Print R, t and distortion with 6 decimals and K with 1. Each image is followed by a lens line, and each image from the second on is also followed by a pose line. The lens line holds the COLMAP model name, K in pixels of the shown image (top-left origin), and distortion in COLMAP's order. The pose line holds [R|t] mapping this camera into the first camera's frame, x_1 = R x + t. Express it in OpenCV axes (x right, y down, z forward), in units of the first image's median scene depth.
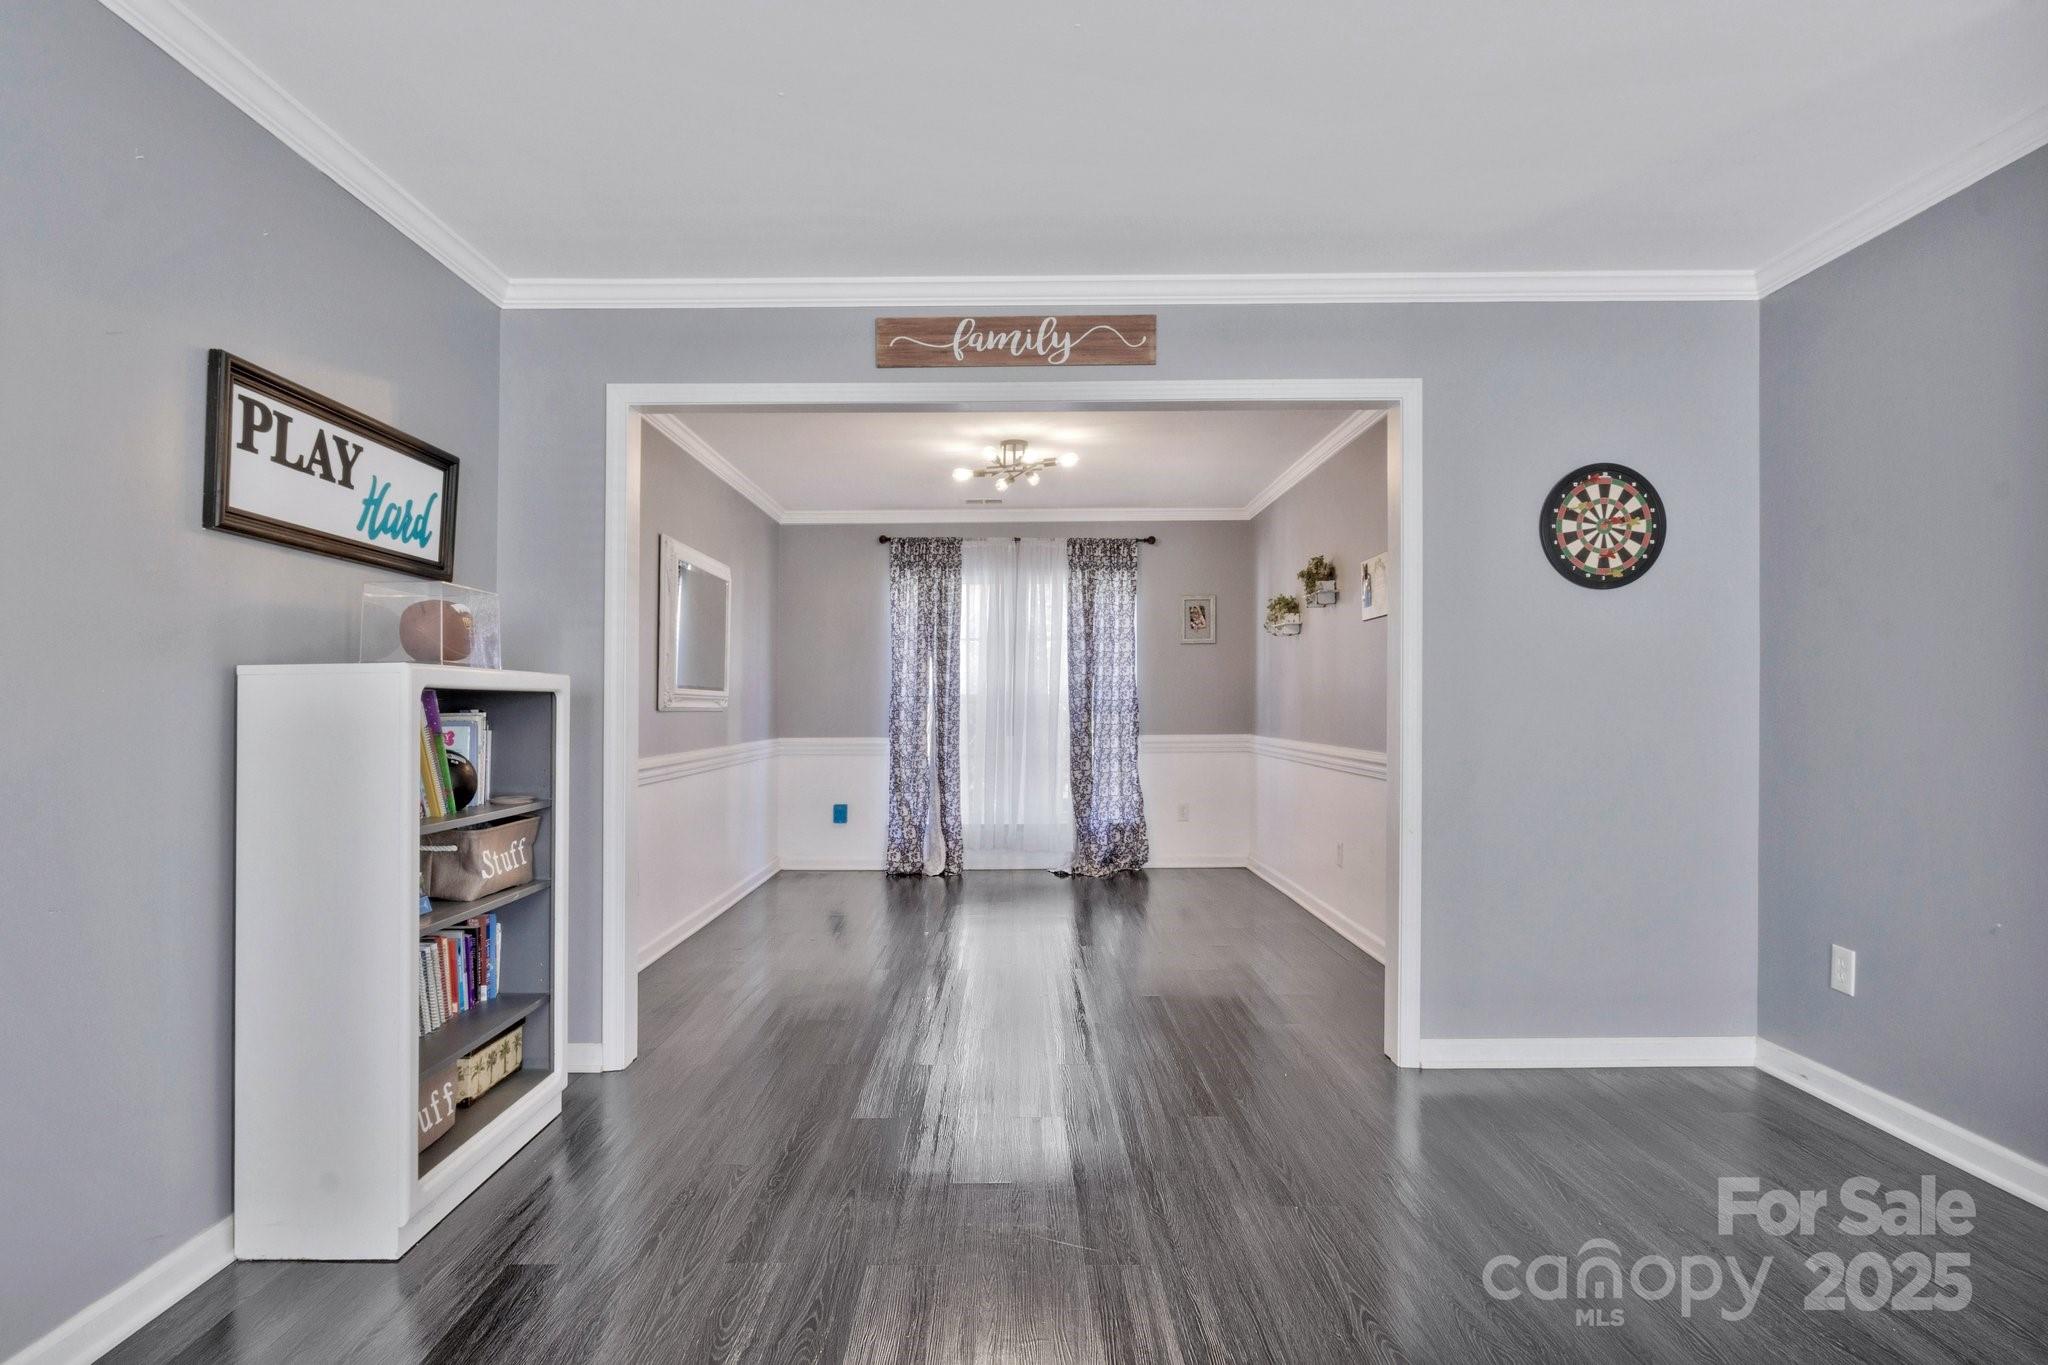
lens RADIAL K [[1080.2, 0, 1013.1], [0, 1080.2, 685.6], [0, 0, 1]] dist [0.000103, 0.001154]
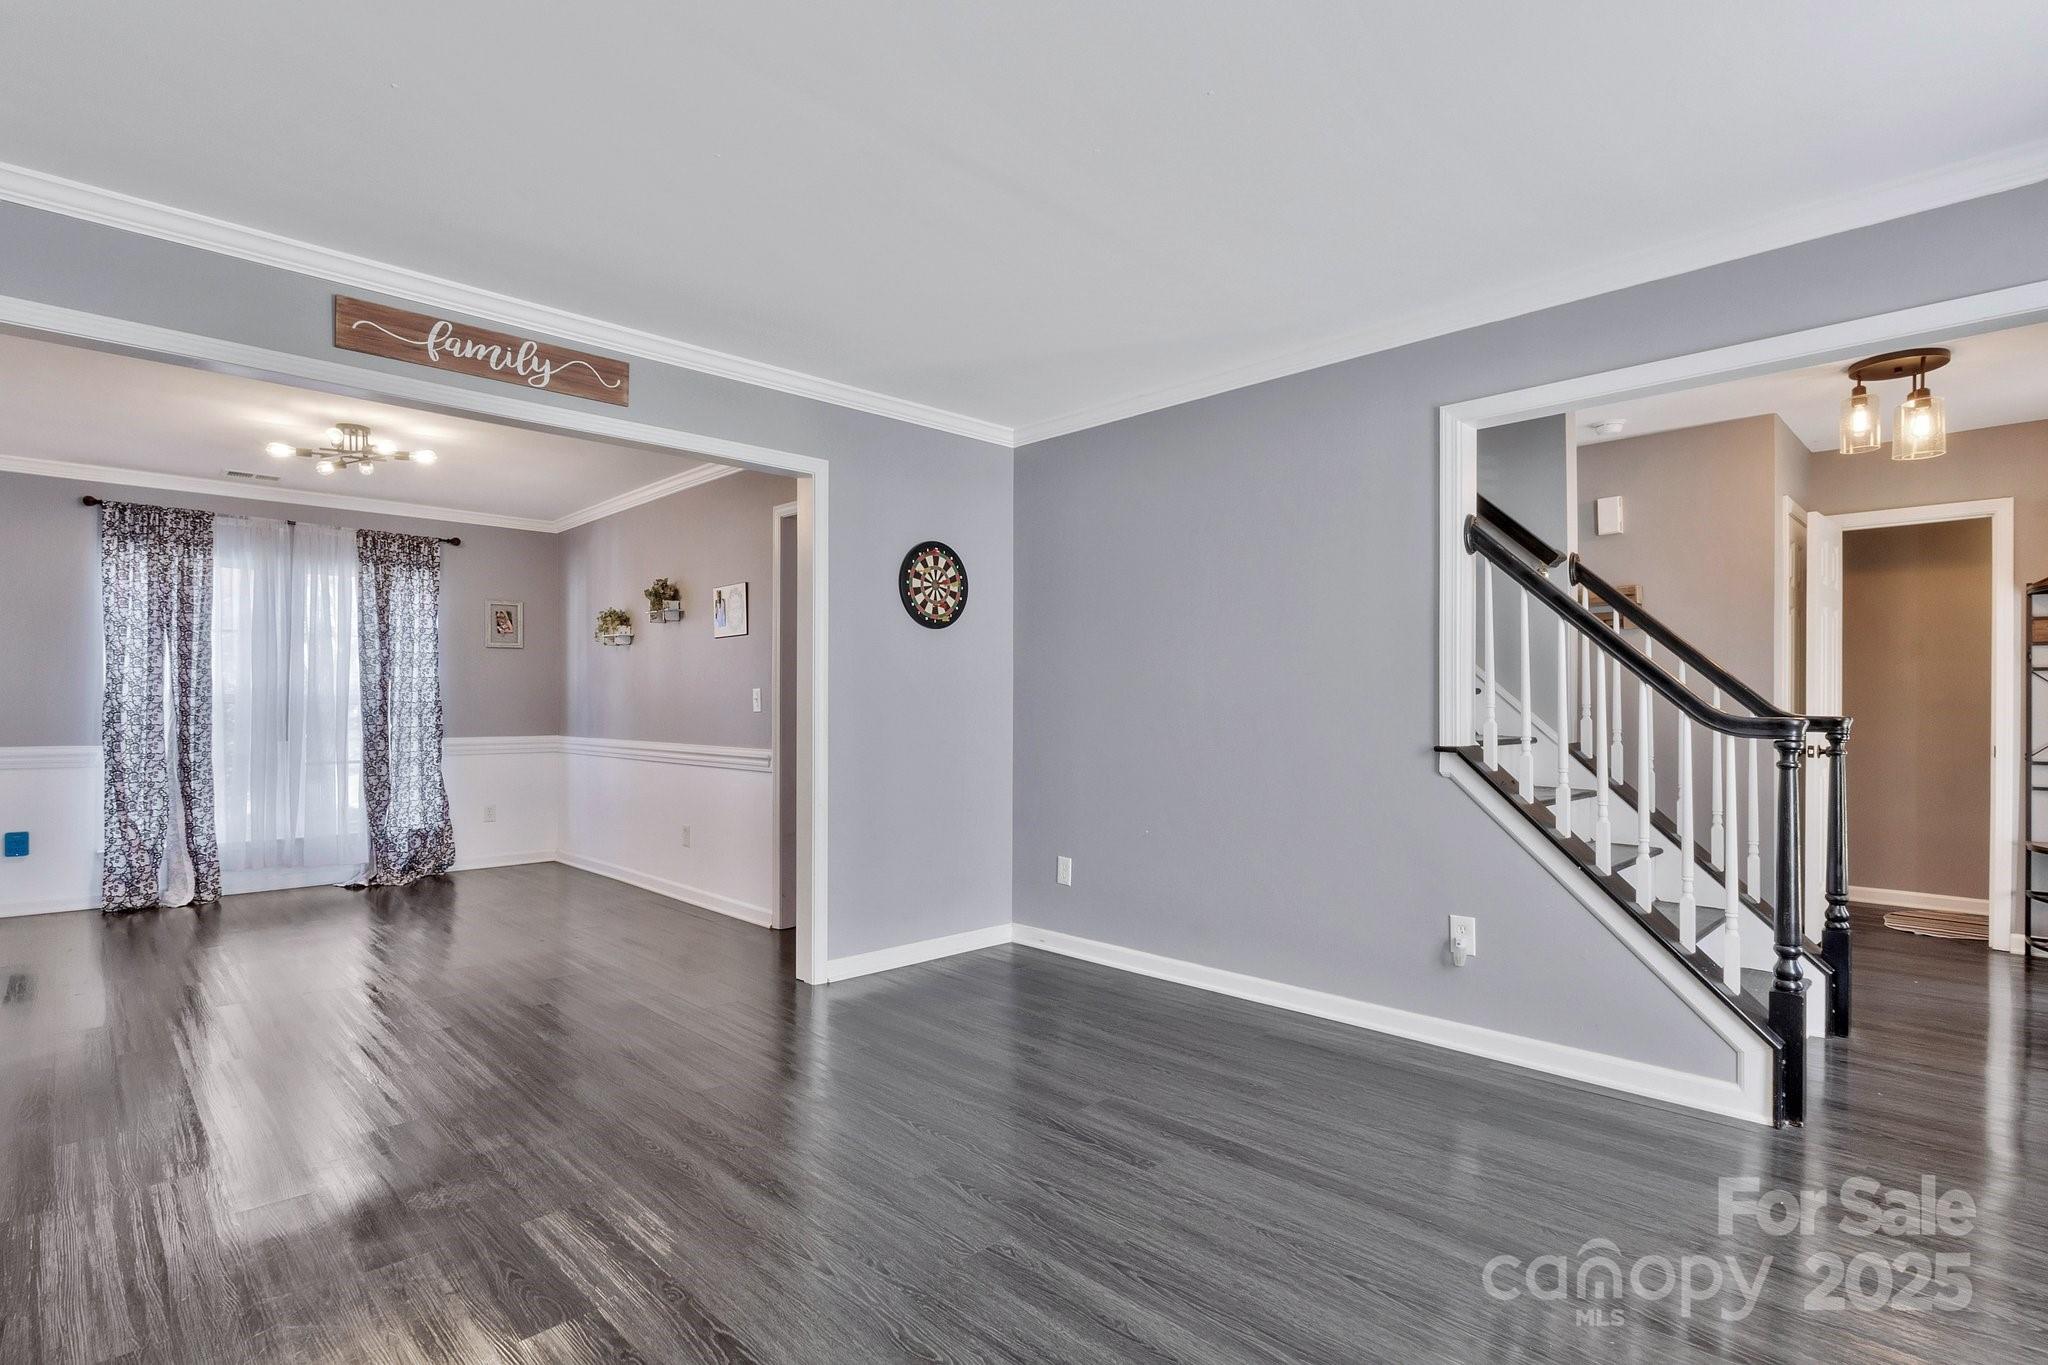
lens RADIAL K [[994.8, 0, 1011.1], [0, 994.8, 696.9], [0, 0, 1]] dist [-0.001581, -0.000946]
pose [[0.724926, 0.011687, 0.688727, -0.176684], [-0.016212, 0.999869, 0.000097, -0.000168], [-0.688636, -0.011236, 0.725020, -0.020633]]
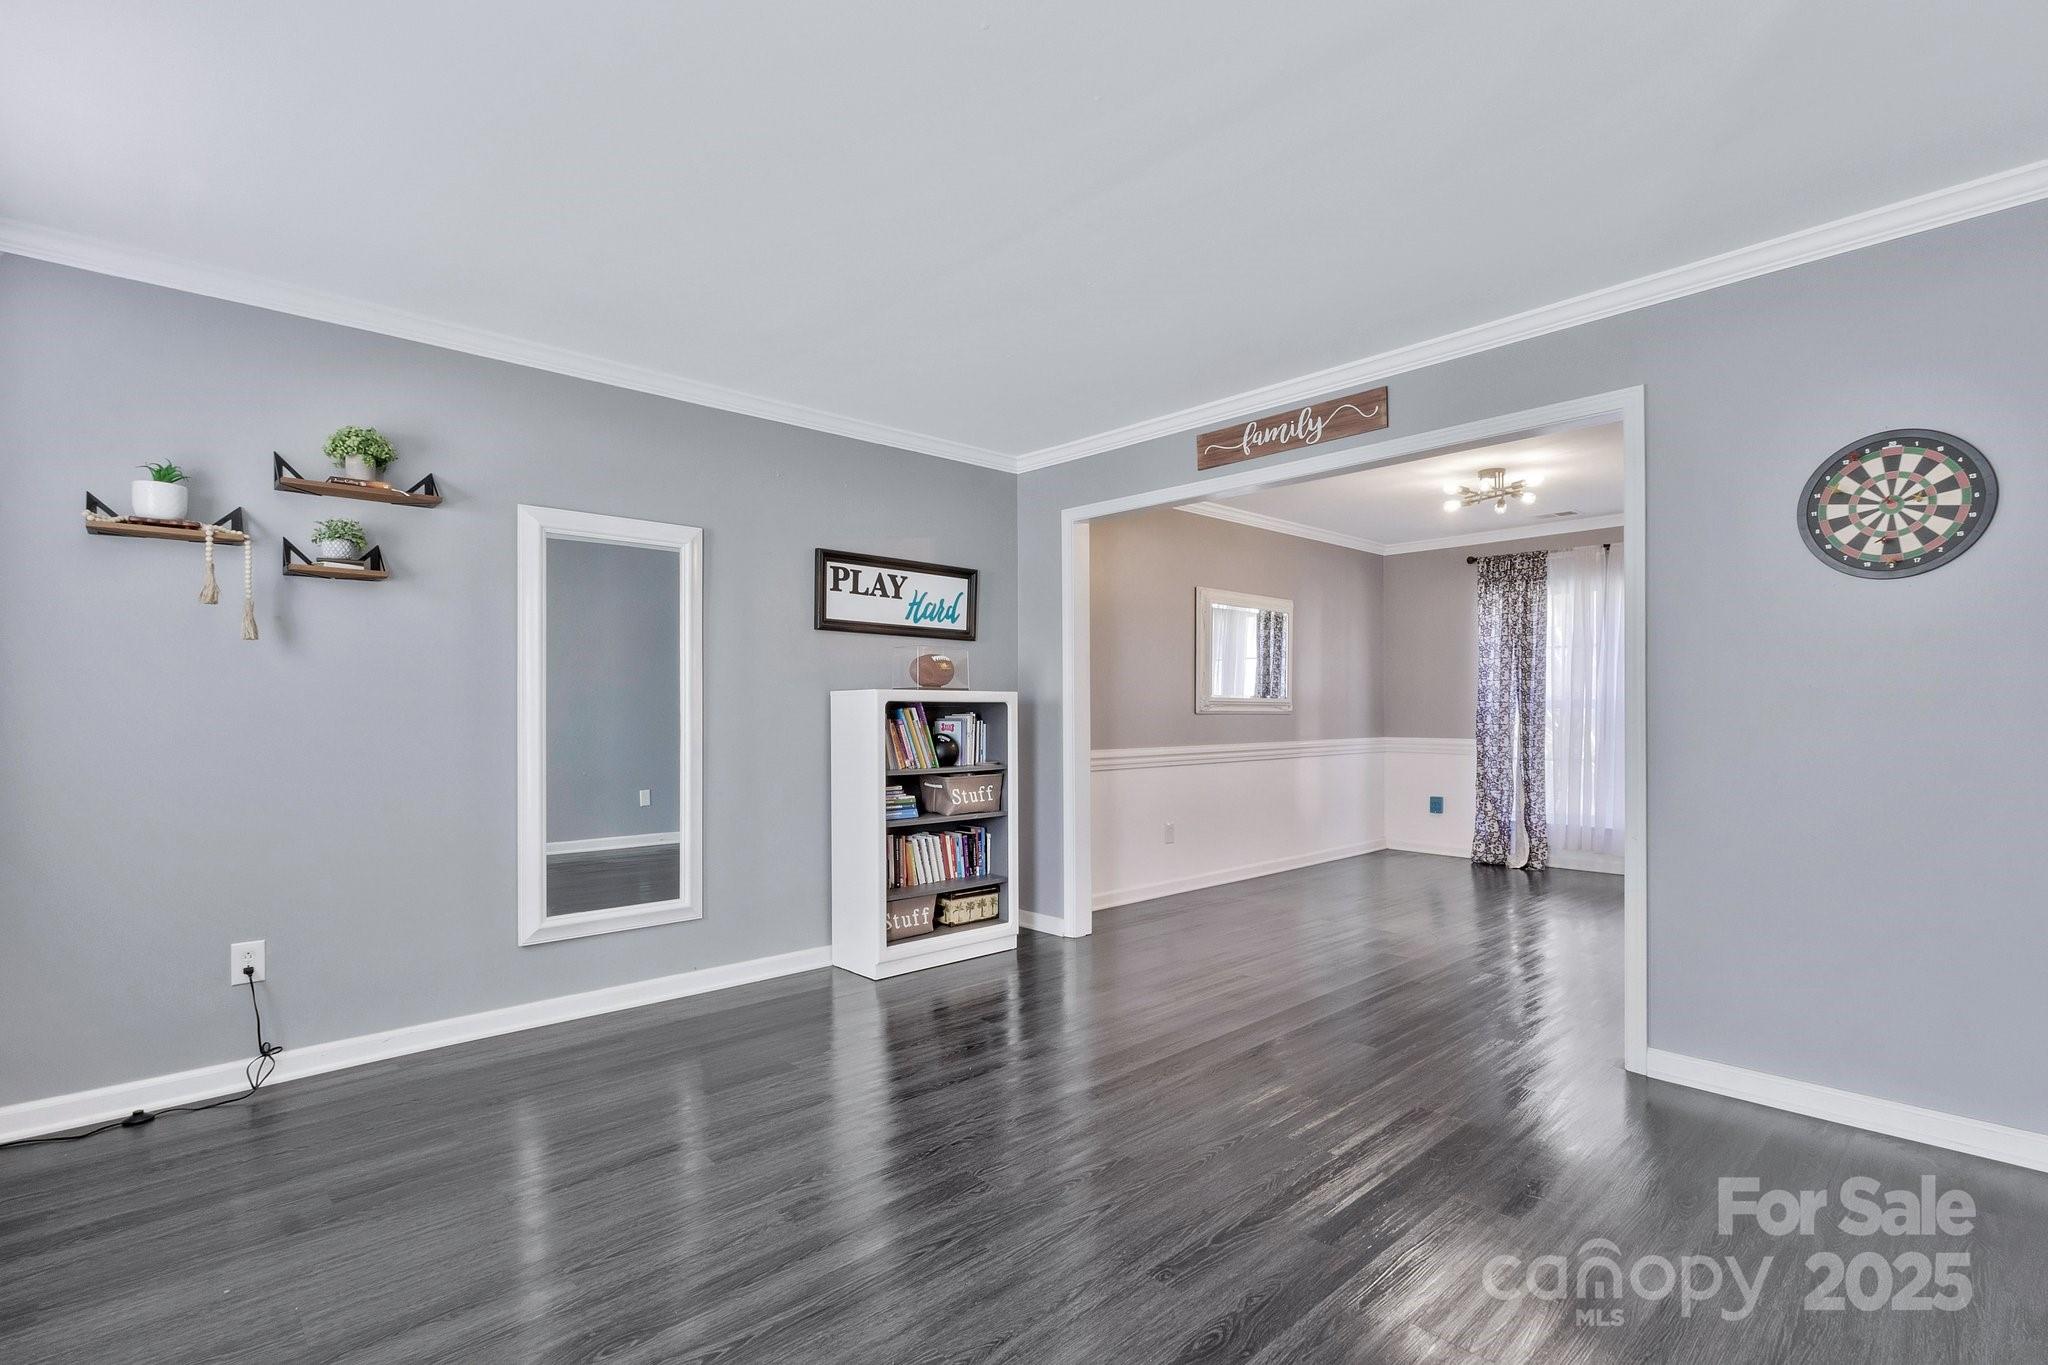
lens RADIAL K [[959.9, 0, 1024.0], [0, 959.9, 682.5], [0, 0, 1]] dist [0.007676, 0.000071]
pose [[0.686536, -0.017168, -0.726893, 0.379804], [0.010879, 0.999852, -0.013339, -0.002460], [0.727014, 0.001250, 0.686621, -0.015419]]
